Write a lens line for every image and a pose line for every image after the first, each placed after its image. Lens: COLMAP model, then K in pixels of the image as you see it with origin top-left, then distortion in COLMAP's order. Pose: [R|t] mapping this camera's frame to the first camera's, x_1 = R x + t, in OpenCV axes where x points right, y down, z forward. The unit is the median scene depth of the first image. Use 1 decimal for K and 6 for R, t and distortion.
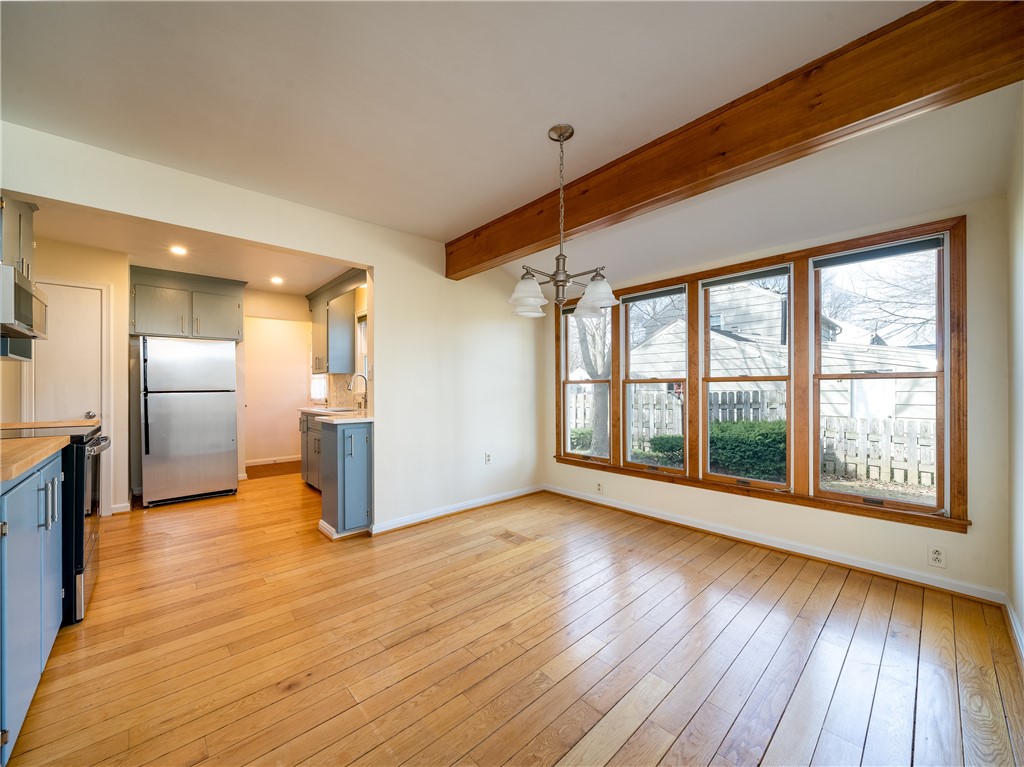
lens RADIAL K [[396.1, 0, 513.3], [0, 396.1, 393.6], [0, 0, 1]] dist [-0.009045, -0.000059]
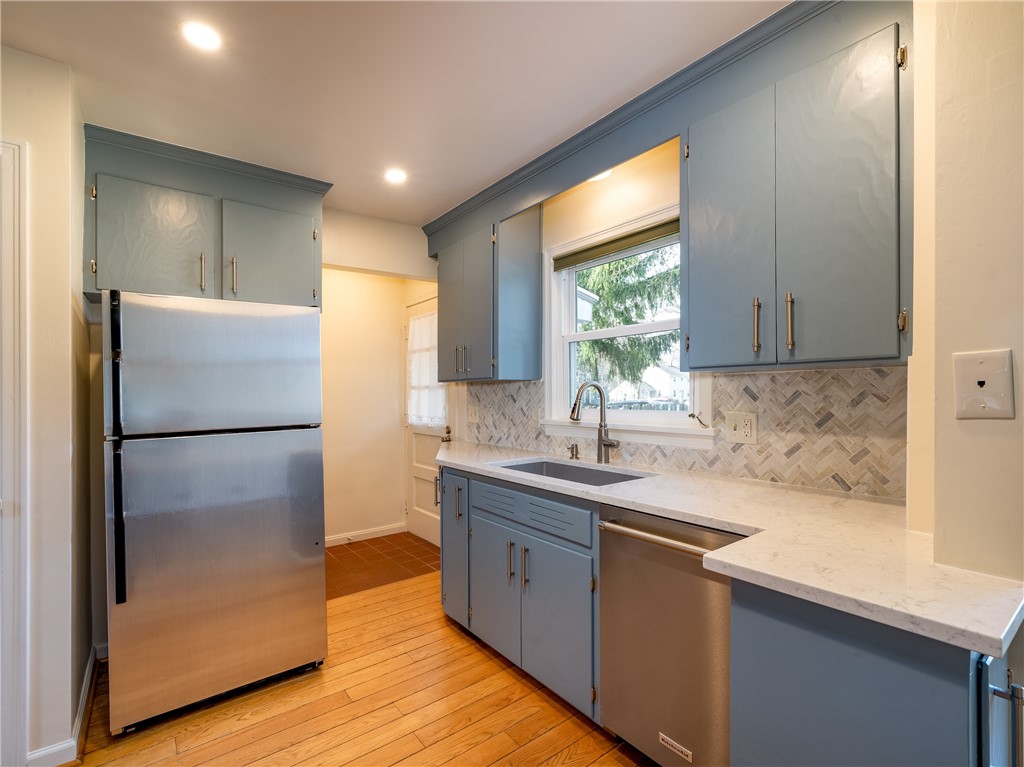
lens RADIAL K [[484.1, 0, 514.1], [0, 484.1, 394.2], [0, 0, 1]] dist [-0.003858, -0.000732]
pose [[0.995470, -0.006305, -0.094864, -0.509611], [0.005497, 0.999946, -0.008777, -0.039284], [0.094914, 0.008216, 0.995452, 0.572750]]
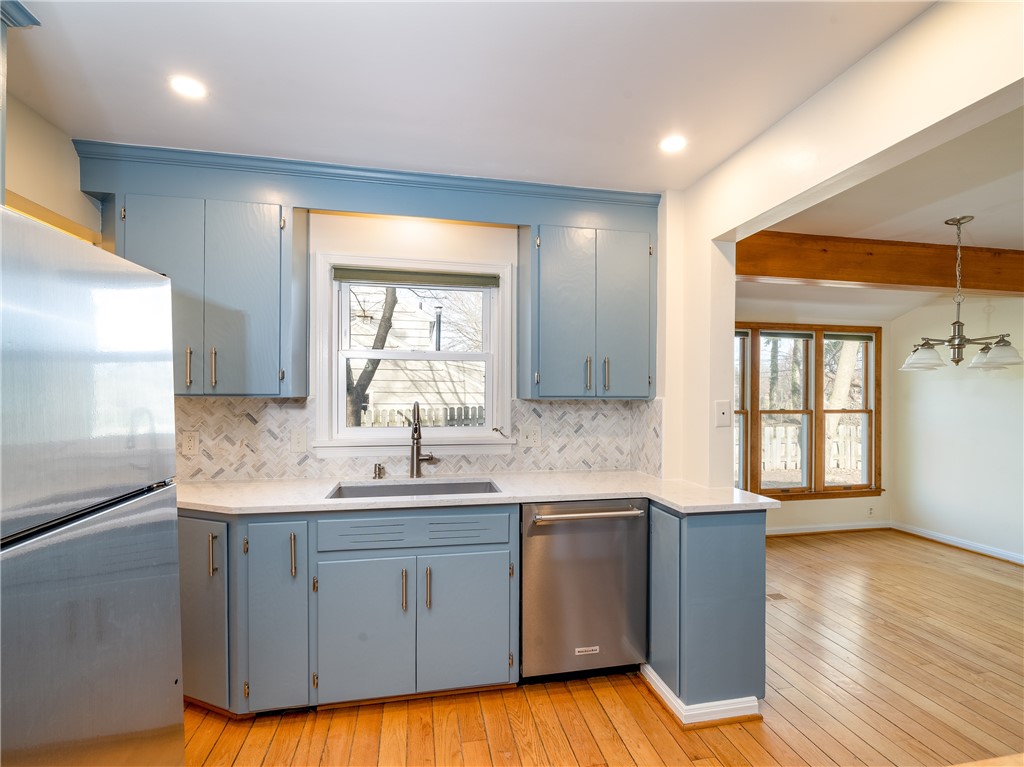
lens RADIAL K [[470.9, 0, 512.2], [0, 470.9, 400.8], [0, 0, 1]] dist [0.000226, 0.000212]
pose [[0.520012, -0.005332, 0.854142, -0.969329], [0.002993, 0.999986, 0.004420, -0.065925], [-0.854154, 0.000259, 0.520020, 0.759827]]
